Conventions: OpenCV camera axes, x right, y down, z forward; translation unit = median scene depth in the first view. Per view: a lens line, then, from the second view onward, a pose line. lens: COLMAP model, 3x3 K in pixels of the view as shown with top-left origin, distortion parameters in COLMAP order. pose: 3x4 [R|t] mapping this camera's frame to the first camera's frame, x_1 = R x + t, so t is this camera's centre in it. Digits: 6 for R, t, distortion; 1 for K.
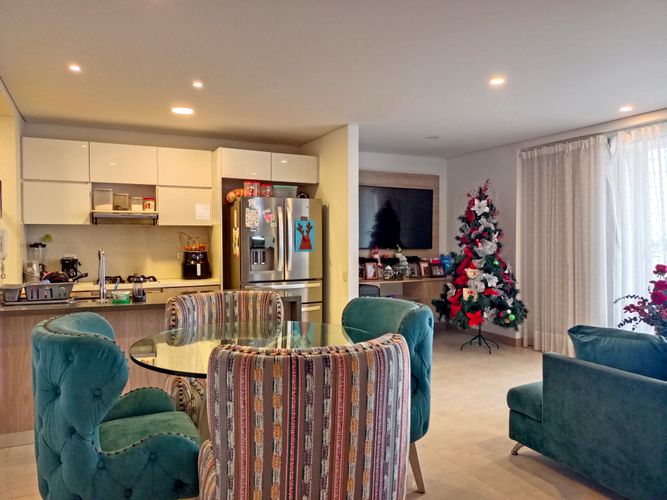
lens RADIAL K [[496.4, 0, 335.0], [0, 496.4, 246.6], [0, 0, 1]] dist [0.082844, -0.124657]
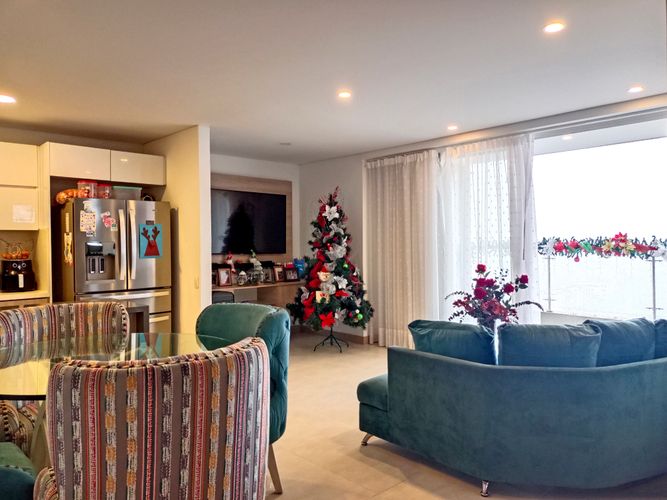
lens RADIAL K [[503.0, 0, 335.5], [0, 503.0, 246.8], [0, 0, 1]] dist [0.091740, -0.130018]
pose [[0.957160, -0.008891, 0.289423, -0.005673], [0.011635, 0.999902, -0.007762, 0.000192], [-0.289326, 0.010797, 0.957170, -0.011427]]
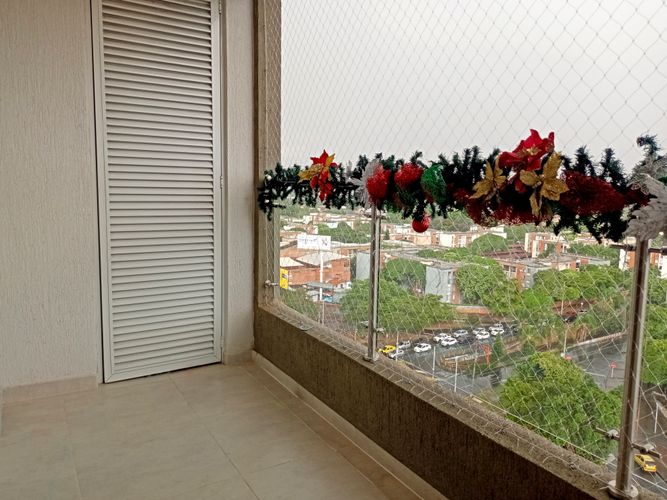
lens RADIAL K [[496.4, 0, 335.0], [0, 496.4, 246.6], [0, 0, 1]] dist [0.082844, -0.124657]
pose [[0.995078, 0.009285, 0.098657, 0.741709], [-0.020207, 0.993694, 0.110287, 0.002962], [-0.097011, -0.111737, 0.988991, 0.574024]]
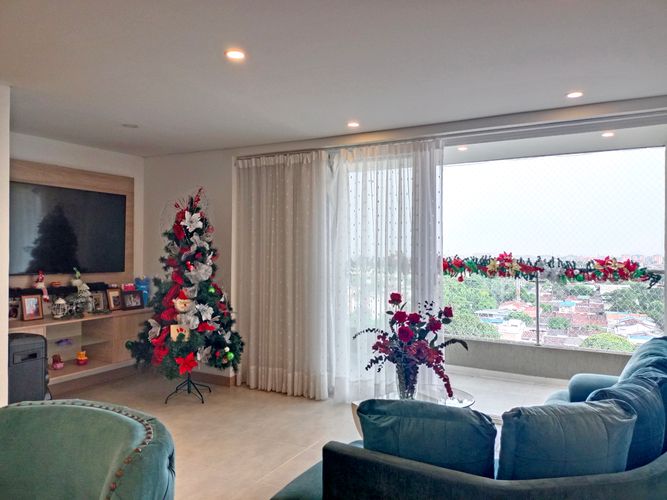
lens RADIAL K [[496.4, 0, 335.0], [0, 496.4, 246.6], [0, 0, 1]] dist [0.082844, -0.124657]
pose [[0.815913, 0.008436, 0.578113, 0.013853], [0.001772, 0.999852, -0.017092, -0.025173], [-0.578171, 0.014970, 0.815778, 0.216183]]
